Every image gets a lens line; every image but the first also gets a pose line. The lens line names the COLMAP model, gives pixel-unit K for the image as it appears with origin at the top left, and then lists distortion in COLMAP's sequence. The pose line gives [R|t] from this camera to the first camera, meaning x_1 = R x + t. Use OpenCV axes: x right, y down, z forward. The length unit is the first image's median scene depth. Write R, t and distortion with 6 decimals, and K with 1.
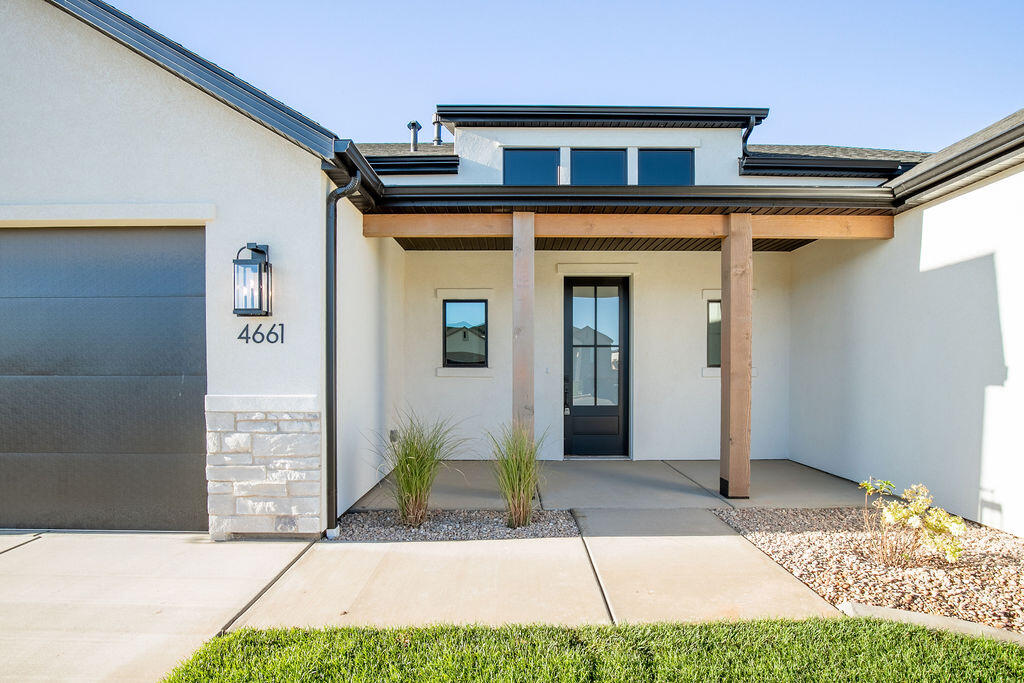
lens RADIAL K [[485.3, 0, 515.7], [0, 485.3, 372.8], [0, 0, 1]] dist [-0.031994, 0.000072]
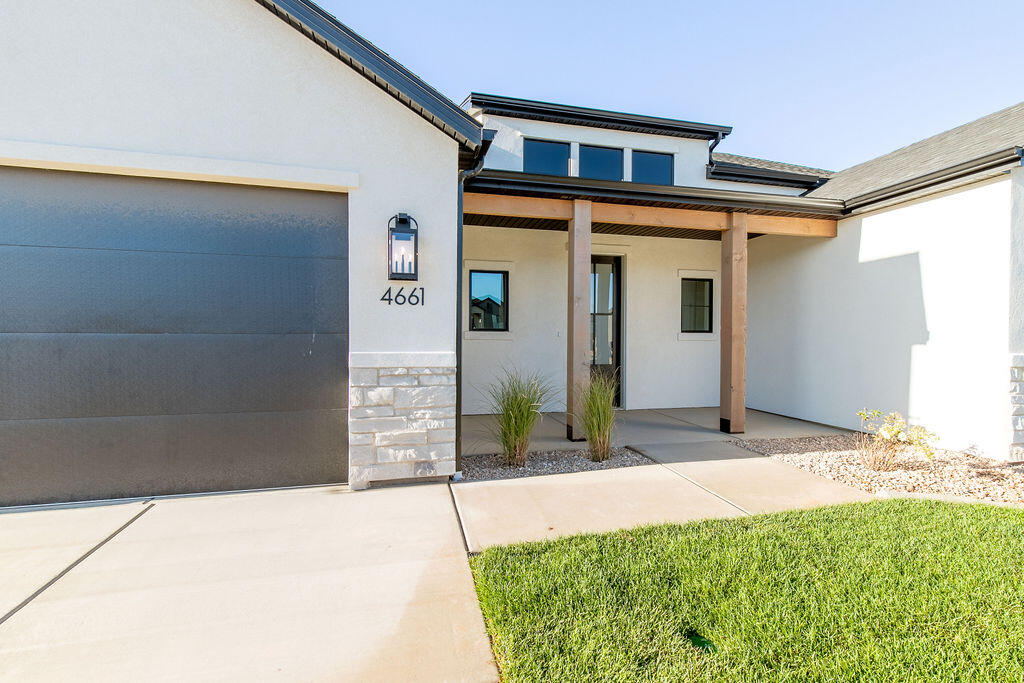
lens RADIAL K [[460.3, 0, 519.1], [0, 460.3, 339.2], [0, 0, 1]] dist [0.000504, -0.000247]
pose [[0.971471, 0.003279, 0.237136, -0.501116], [-0.002268, 0.999987, -0.004536, 0.020189], [-0.237148, 0.003869, 0.971466, -0.079456]]
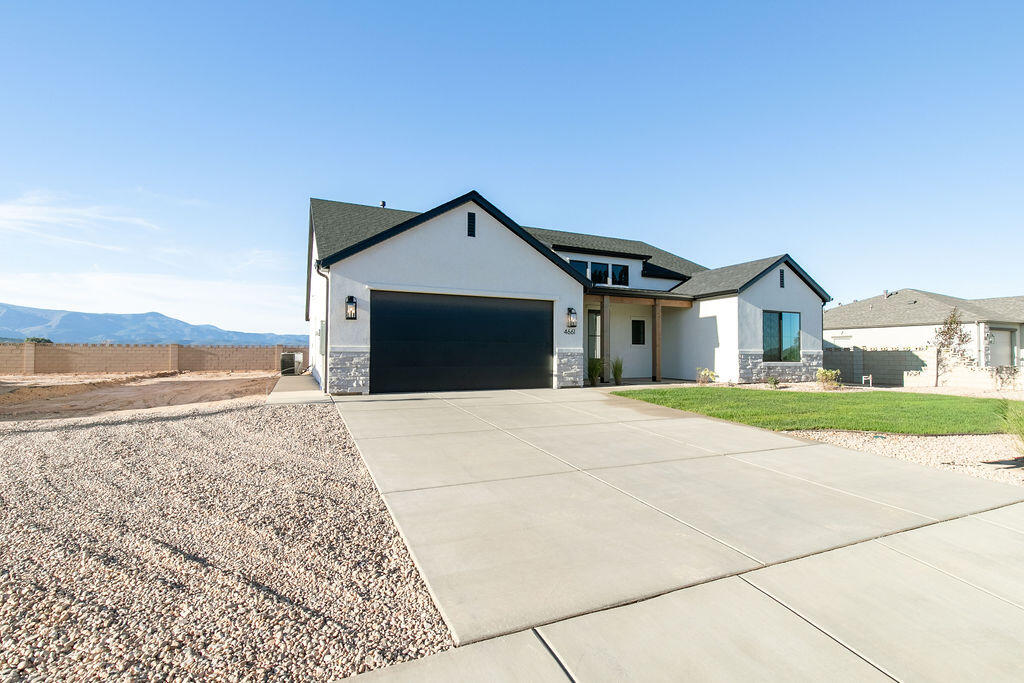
lens RADIAL K [[460.3, 0, 519.1], [0, 460.3, 339.2], [0, 0, 1]] dist [0.000504, -0.000247]
pose [[0.908608, 0.018001, 0.417261, -2.269376], [0.000477, 0.999025, -0.044137, 0.127947], [-0.417649, 0.040302, 0.907714, -1.971513]]
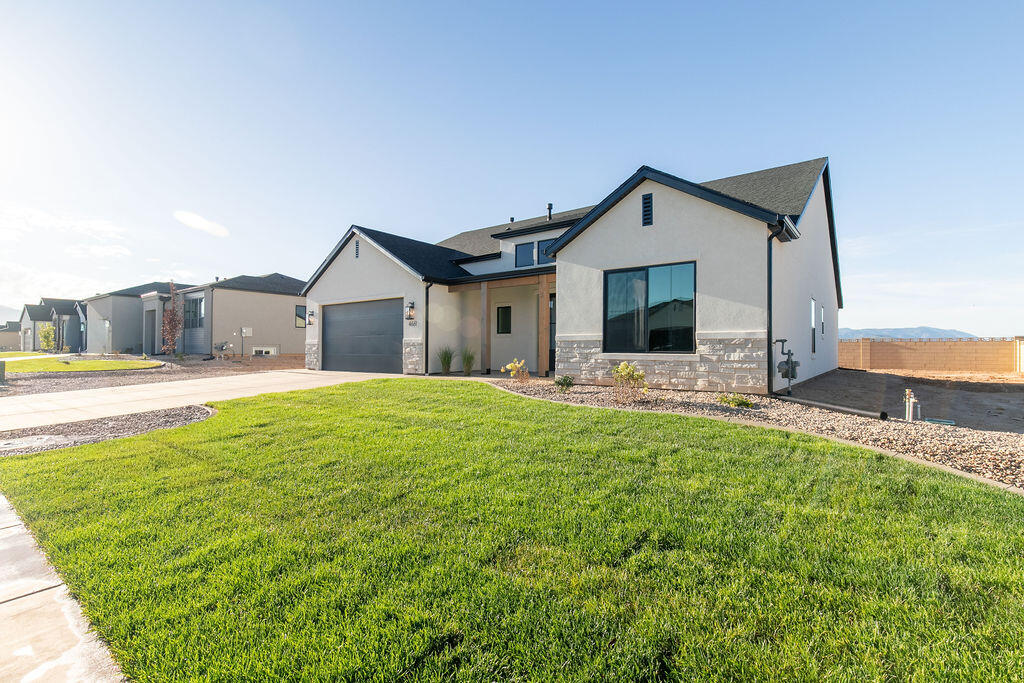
lens RADIAL K [[460.3, 0, 519.1], [0, 460.3, 339.2], [0, 0, 1]] dist [0.000504, -0.000247]
pose [[0.810166, -0.011302, -0.586091, 2.377680], [-0.009698, 0.999419, -0.032678, 0.162557], [0.586120, 0.032159, 0.809586, -1.551362]]
